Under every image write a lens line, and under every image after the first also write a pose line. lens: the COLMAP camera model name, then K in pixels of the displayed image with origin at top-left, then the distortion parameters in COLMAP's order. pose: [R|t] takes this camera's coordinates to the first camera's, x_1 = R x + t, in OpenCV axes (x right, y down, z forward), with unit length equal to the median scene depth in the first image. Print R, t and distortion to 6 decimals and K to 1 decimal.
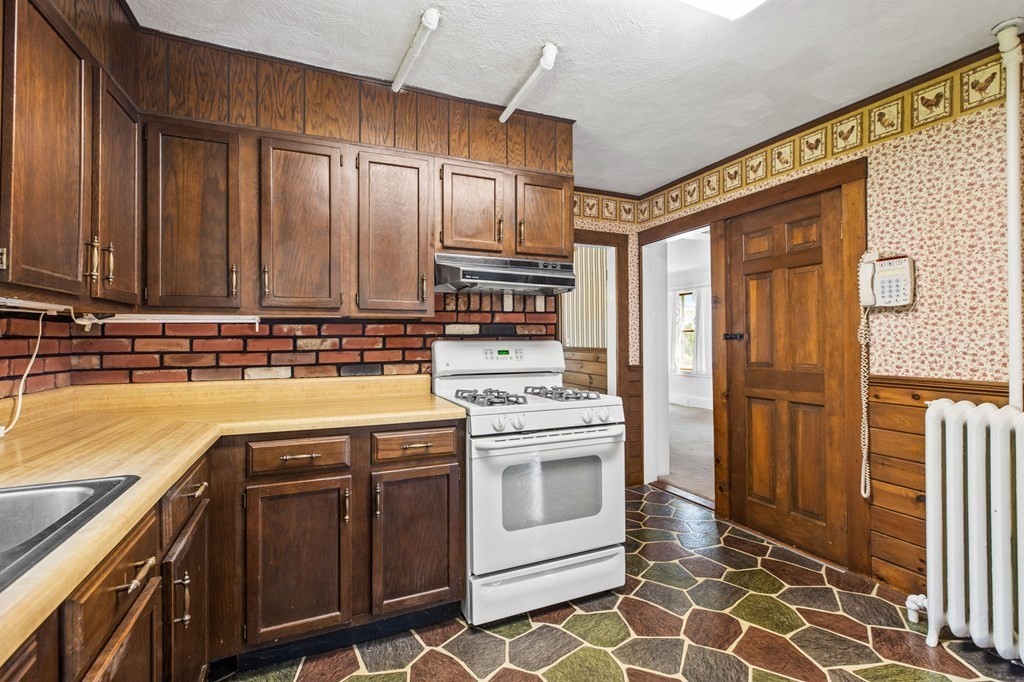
lens RADIAL K [[456.9, 0, 511.4], [0, 456.9, 335.6], [0, 0, 1]] dist [-0.000286, -0.000073]
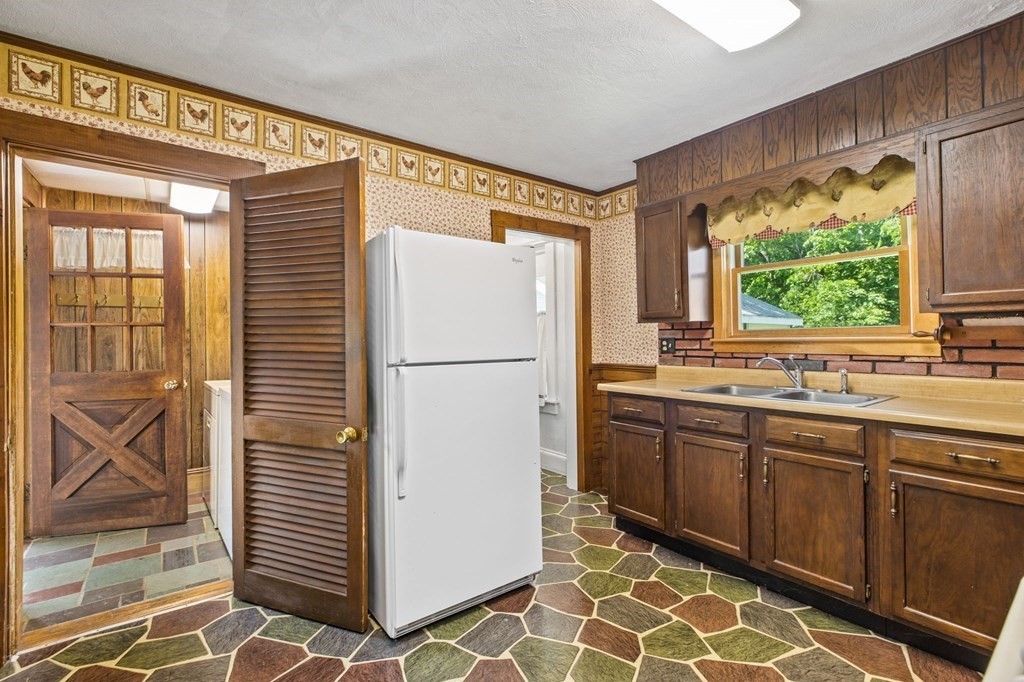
lens RADIAL K [[456.9, 0, 511.4], [0, 456.9, 335.6], [0, 0, 1]] dist [-0.000286, -0.000073]
pose [[-0.201080, 0.006676, 0.979552, -0.312606], [0.003556, 0.999975, -0.006085, 0.002629], [-0.979568, 0.002260, -0.201098, 0.659541]]
